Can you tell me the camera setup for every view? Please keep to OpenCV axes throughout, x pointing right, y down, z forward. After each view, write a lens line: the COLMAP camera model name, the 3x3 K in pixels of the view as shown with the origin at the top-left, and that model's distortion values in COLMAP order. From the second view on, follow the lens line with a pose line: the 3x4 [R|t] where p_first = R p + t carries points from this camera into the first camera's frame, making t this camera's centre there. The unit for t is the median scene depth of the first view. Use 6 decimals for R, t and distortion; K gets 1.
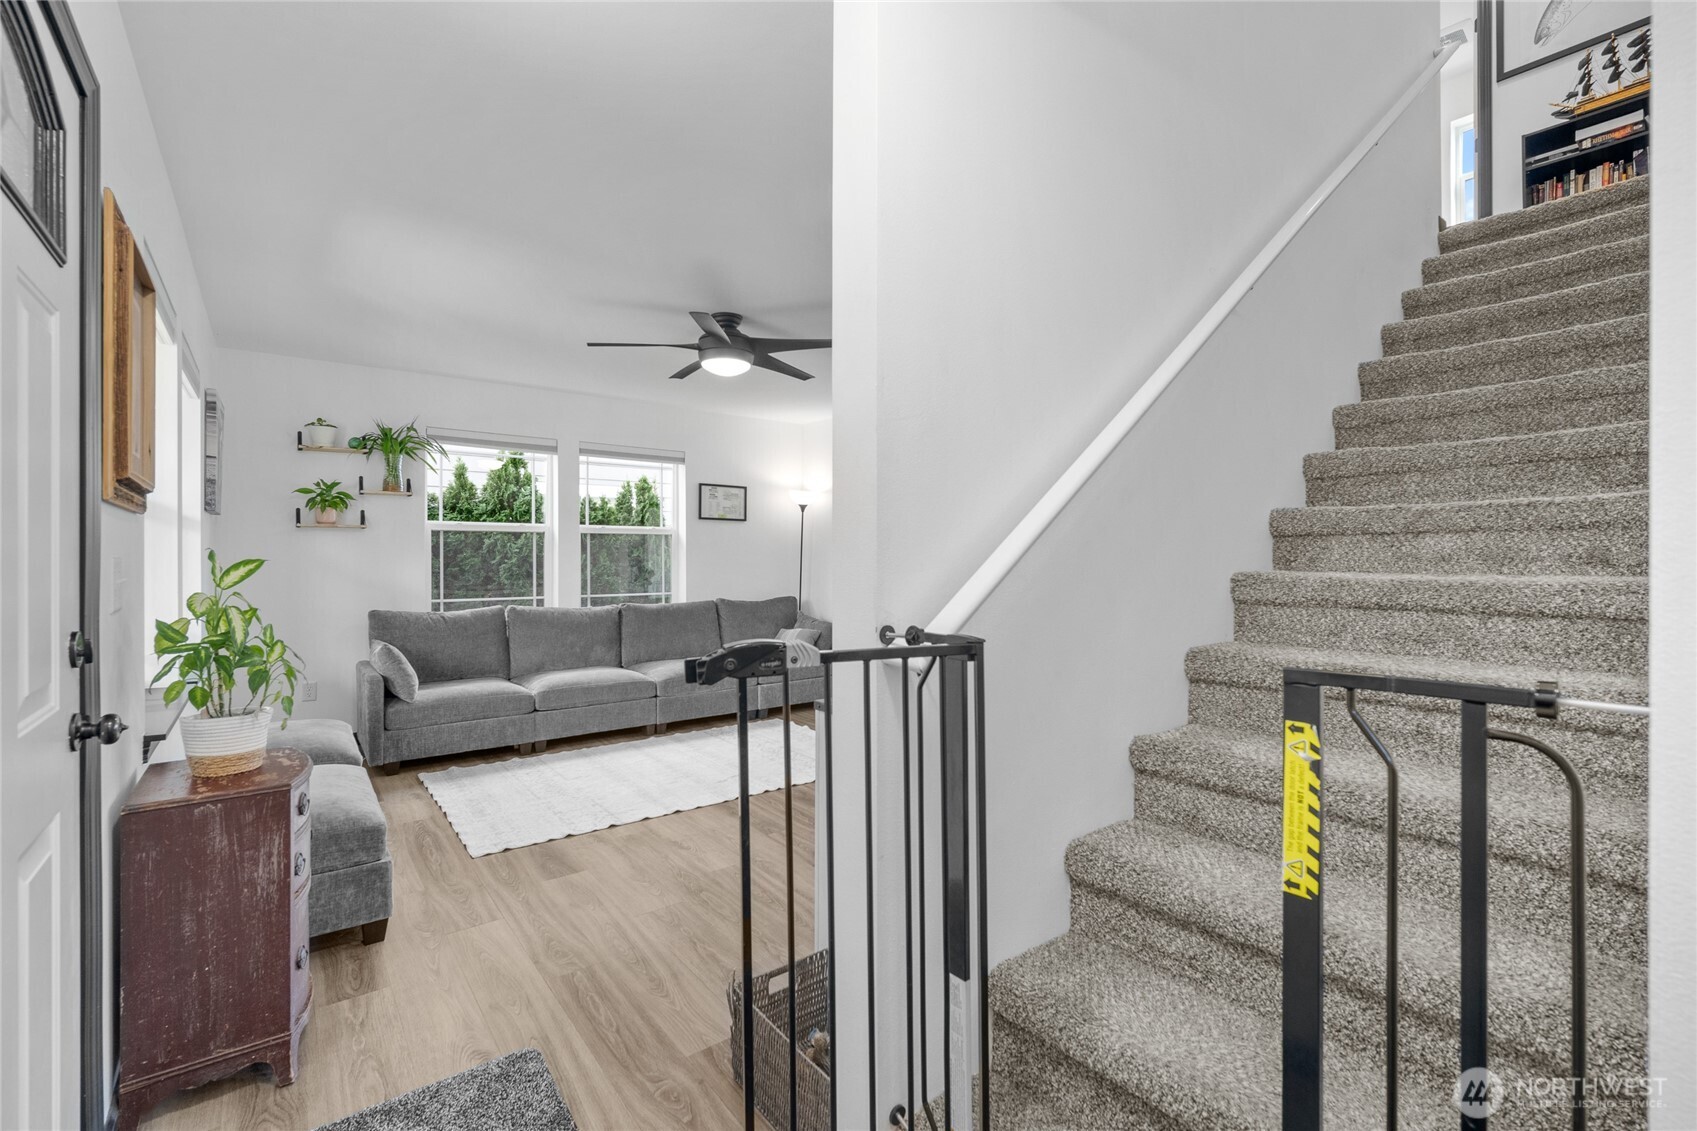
lens RADIAL K [[727.2, 0, 830.3], [0, 727.2, 559.2], [0, 0, 1]] dist [0.000137, 0.000244]
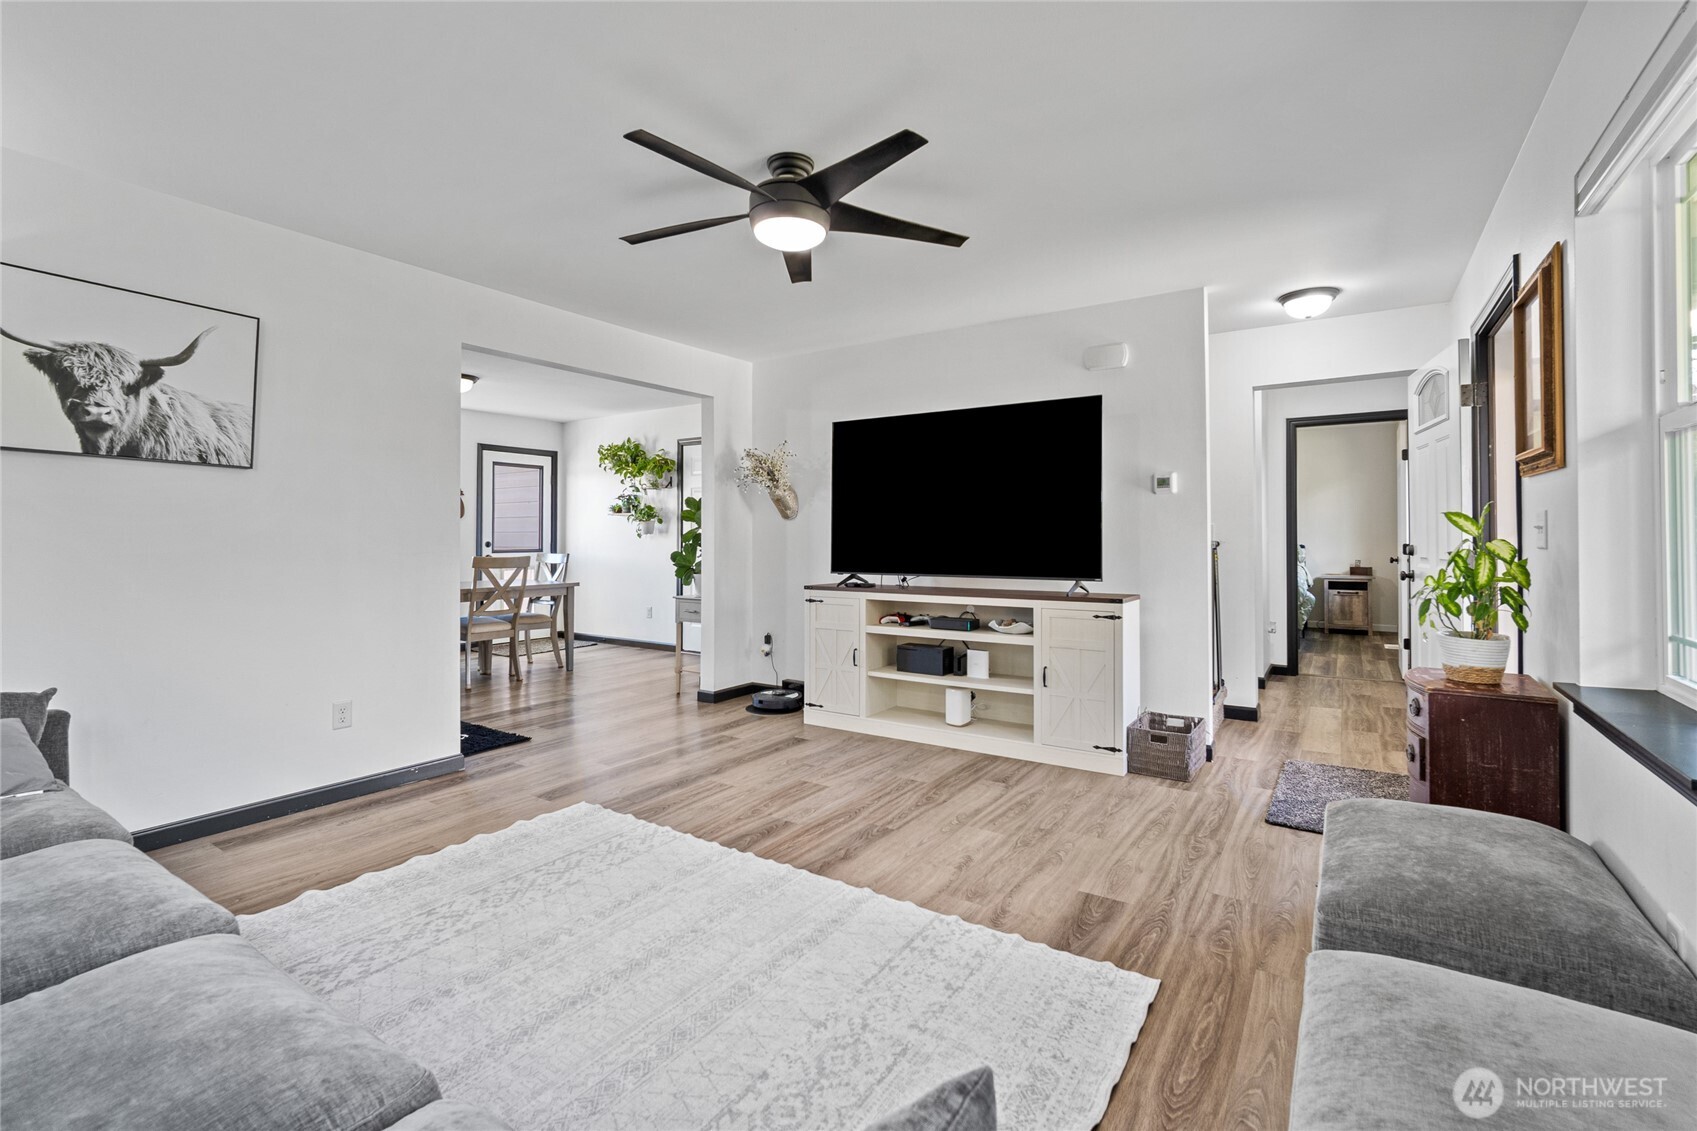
lens RADIAL K [[753.0, 0, 823.3], [0, 753.0, 514.9], [0, 0, 1]] dist [-0.000196, 0.000037]
pose [[-0.309346, 0.034760, 0.950314, -1.088457], [0.001576, 0.999349, -0.036041, 0.021580], [-0.950948, -0.009651, -0.309200, 1.552228]]
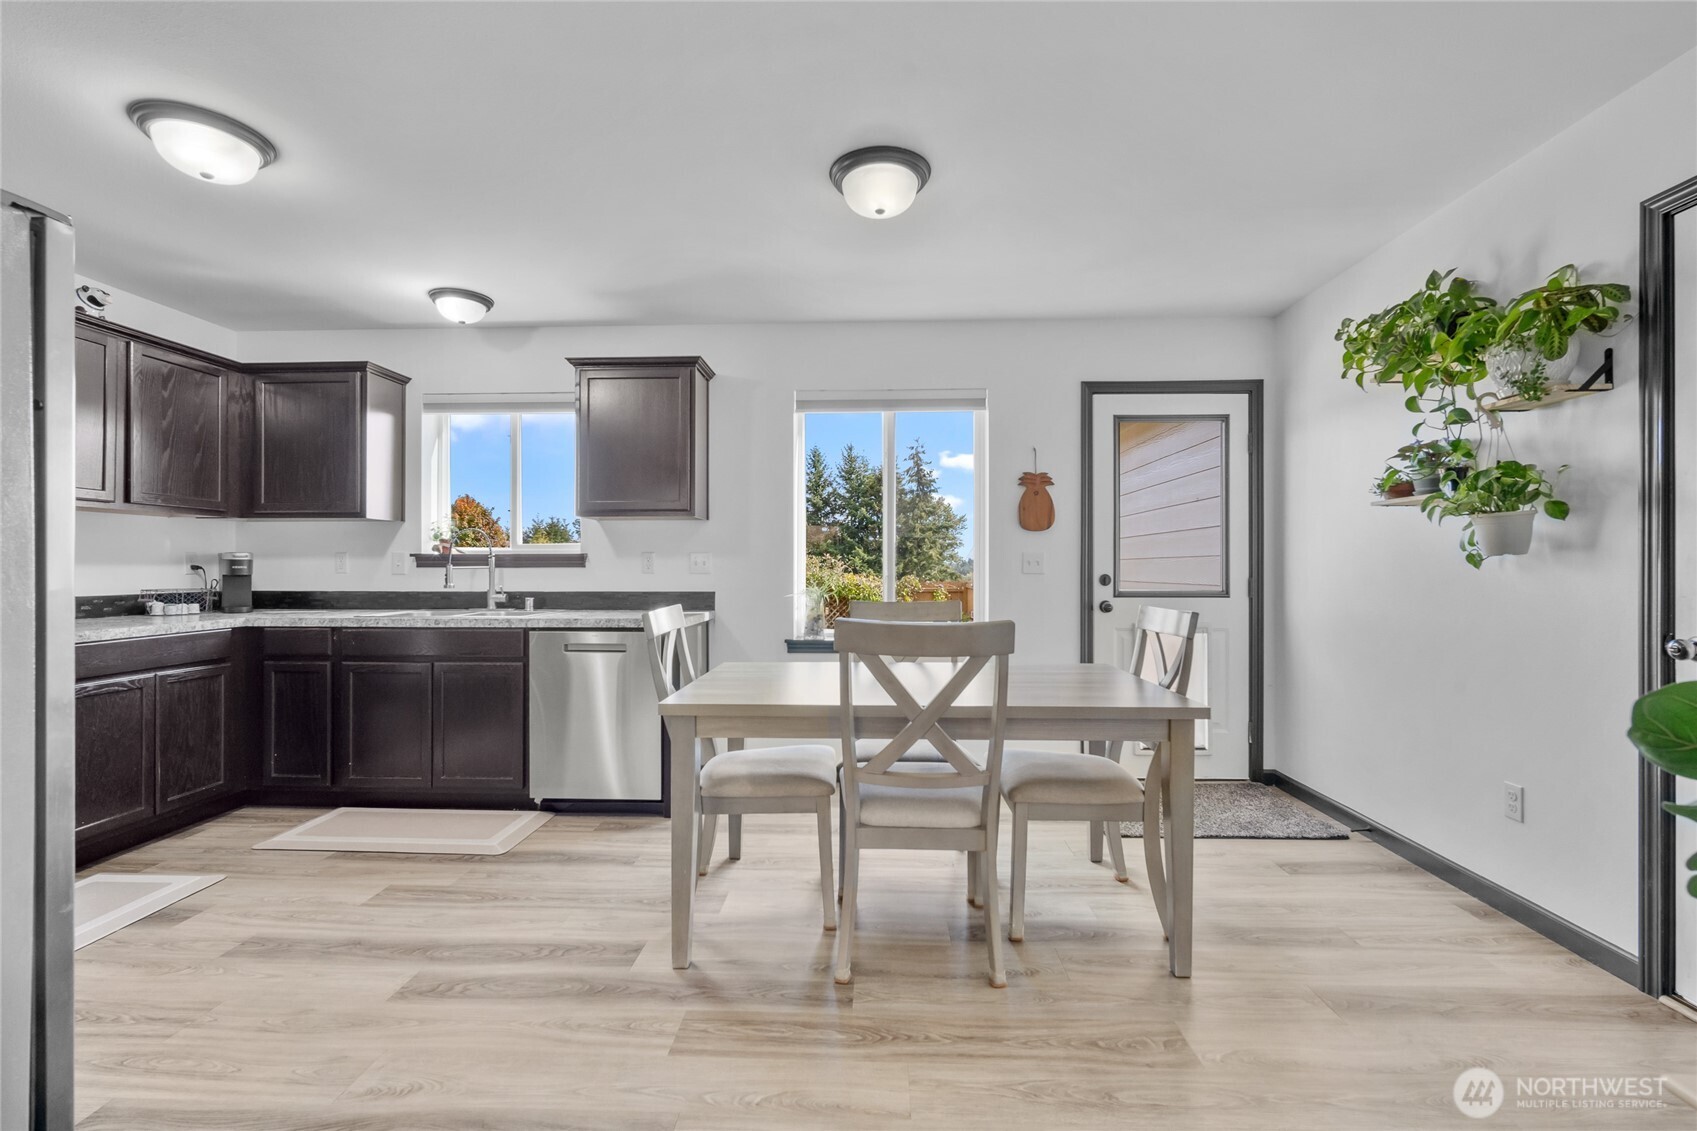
lens RADIAL K [[738.7, 0, 848.5], [0, 738.7, 565.5], [0, 0, 1]] dist [-0.003684, 0.000539]
pose [[0.637334, 0.006329, 0.770562, -0.993391], [-0.001596, 0.999975, -0.006894, 0.020959], [-0.770586, 0.003164, 0.637328, 1.541056]]
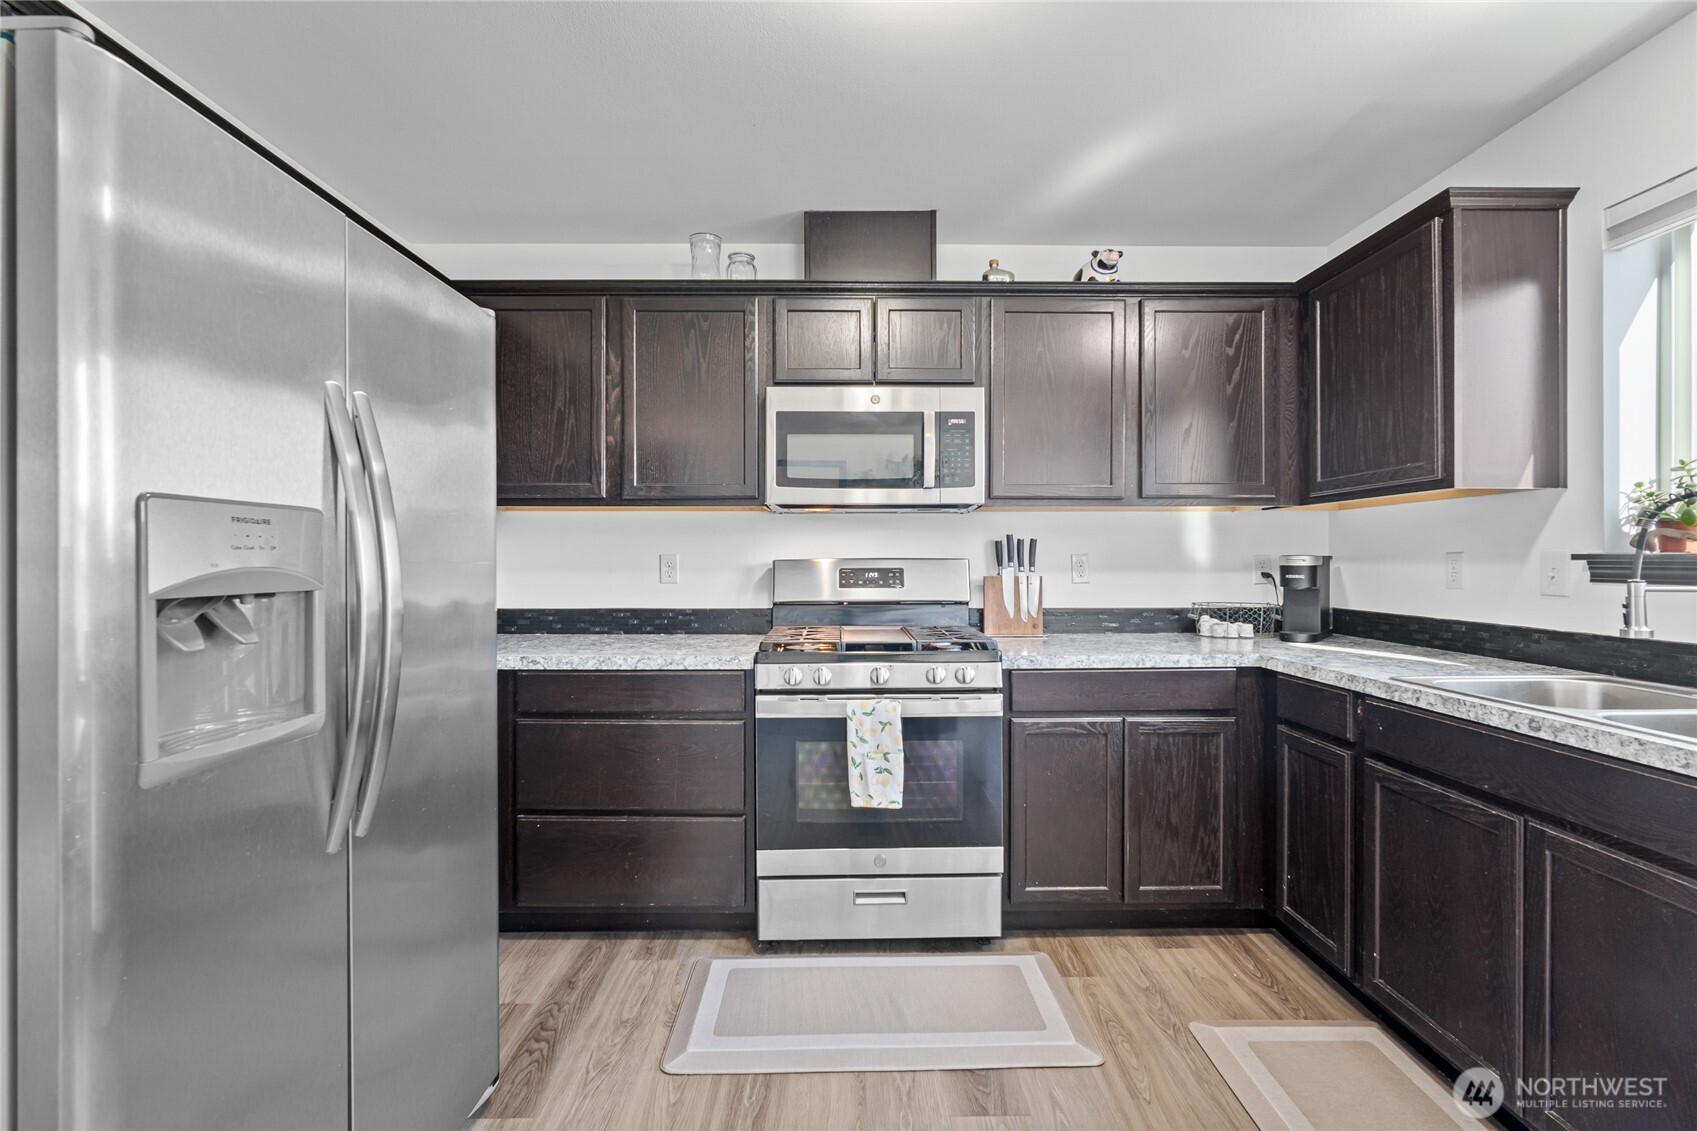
lens RADIAL K [[735.0, 0, 852.1], [0, 735.0, 556.4], [0, 0, 1]] dist [-0.019012, 0.006508]
pose [[0.803338, 0.000991, -0.595522, -0.969348], [-0.003995, 0.999985, -0.003724, 0.019621], [0.595510, 0.005370, 0.803330, 1.576421]]
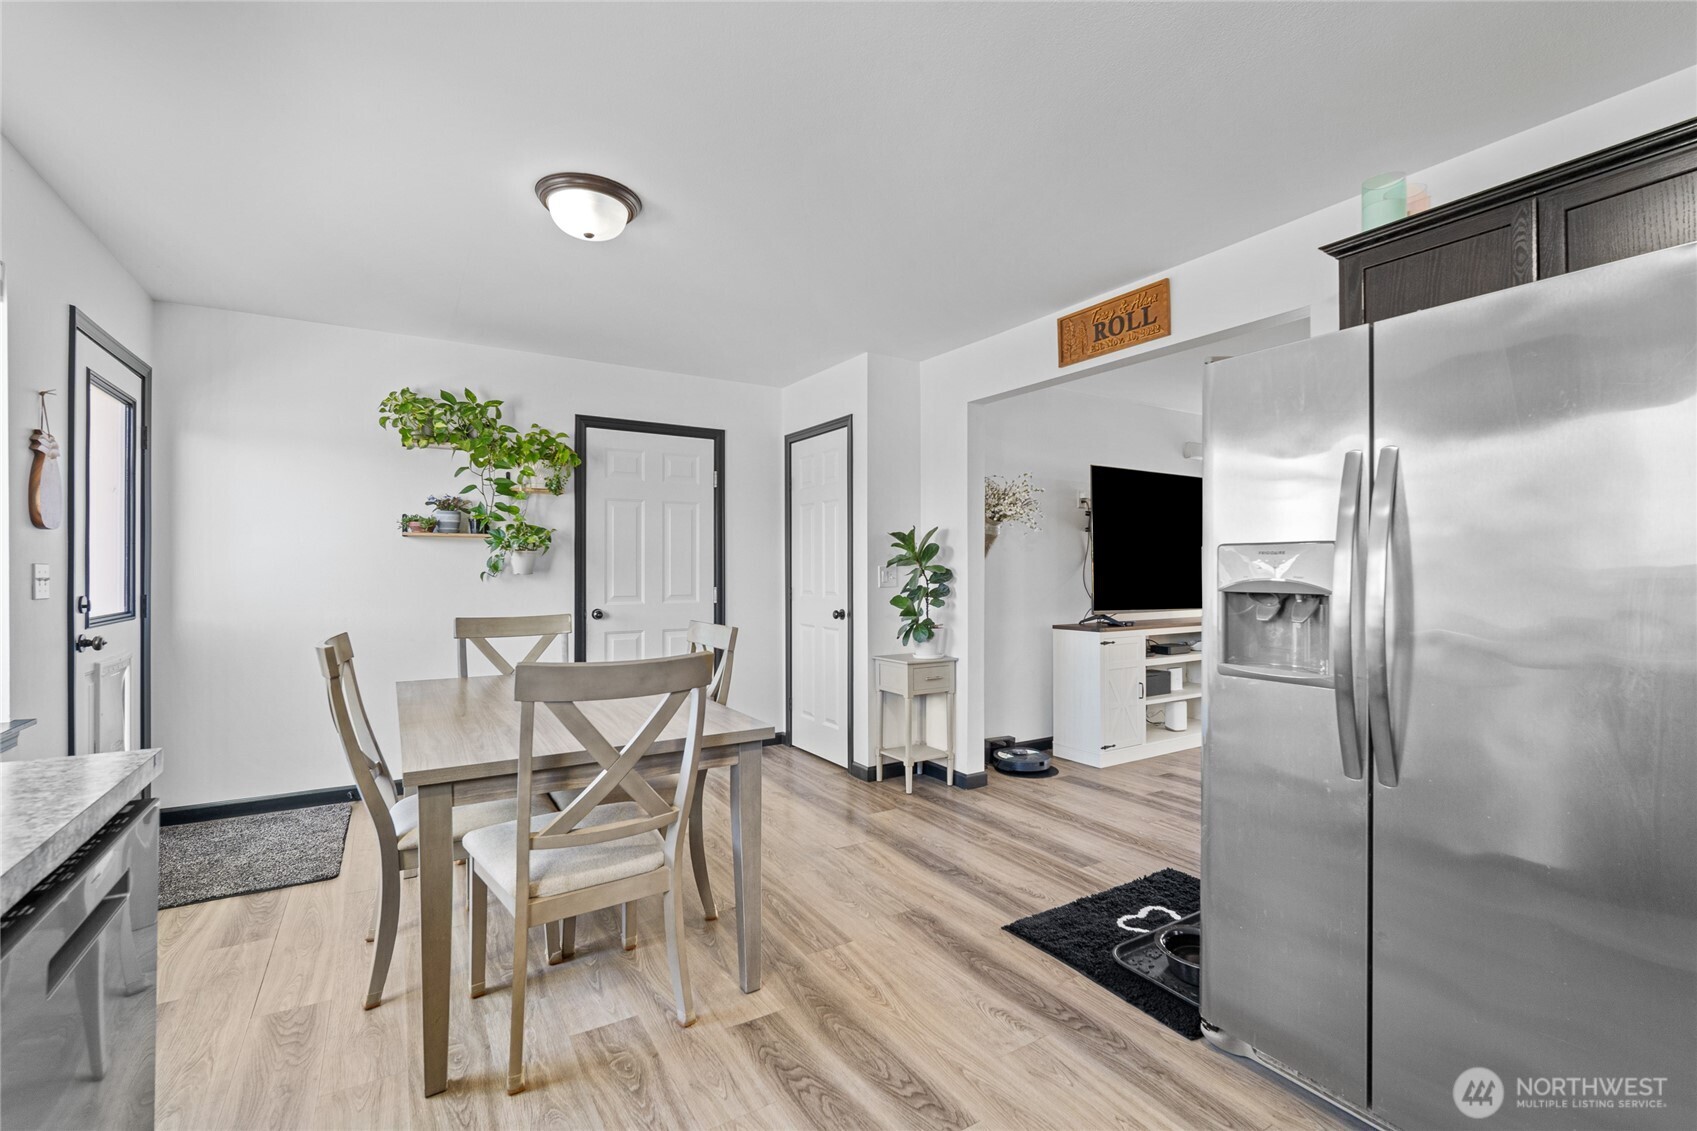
lens RADIAL K [[737.1, 0, 849.9], [0, 737.1, 564.2], [0, 0, 1]] dist [-0.015458, 0.000059]
pose [[-0.995439, 0.003476, 0.095334, -0.976277], [0.003068, 0.999986, -0.004417, 0.019358], [-0.095348, -0.004104, -0.995436, 1.618125]]
